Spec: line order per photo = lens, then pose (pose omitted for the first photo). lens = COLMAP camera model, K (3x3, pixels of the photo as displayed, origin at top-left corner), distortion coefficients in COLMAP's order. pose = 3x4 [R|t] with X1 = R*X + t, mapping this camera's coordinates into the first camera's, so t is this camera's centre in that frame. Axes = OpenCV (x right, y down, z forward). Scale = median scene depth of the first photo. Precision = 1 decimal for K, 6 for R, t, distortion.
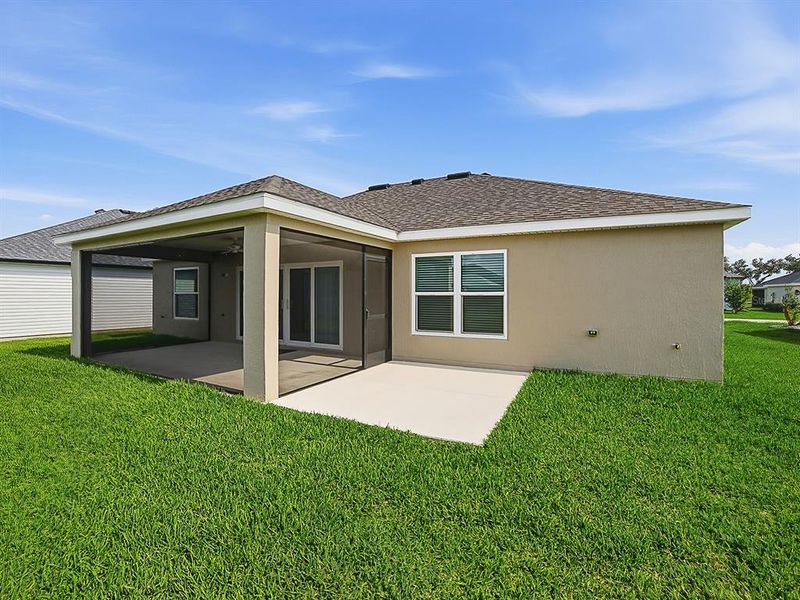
lens RADIAL K [[368.5, 0, 399.5], [0, 368.5, 289.8], [0, 0, 1]] dist [-0.098369, 0.025827]
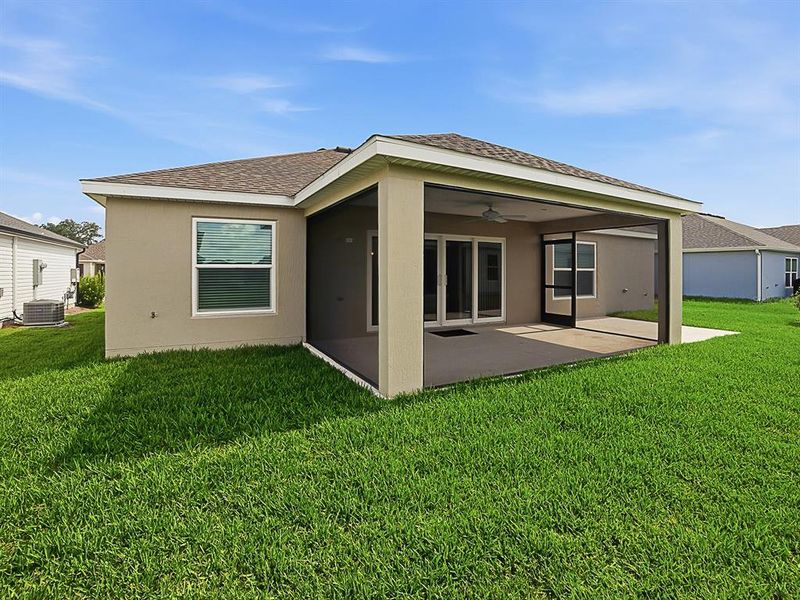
lens RADIAL K [[368.5, 0, 399.5], [0, 368.5, 289.8], [0, 0, 1]] dist [-0.098369, 0.025827]
pose [[0.568614, -0.047266, 0.821246, -1.018148], [-0.018363, 0.997370, 0.070117, 0.001732], [-0.822400, -0.054950, 0.566250, 0.537296]]
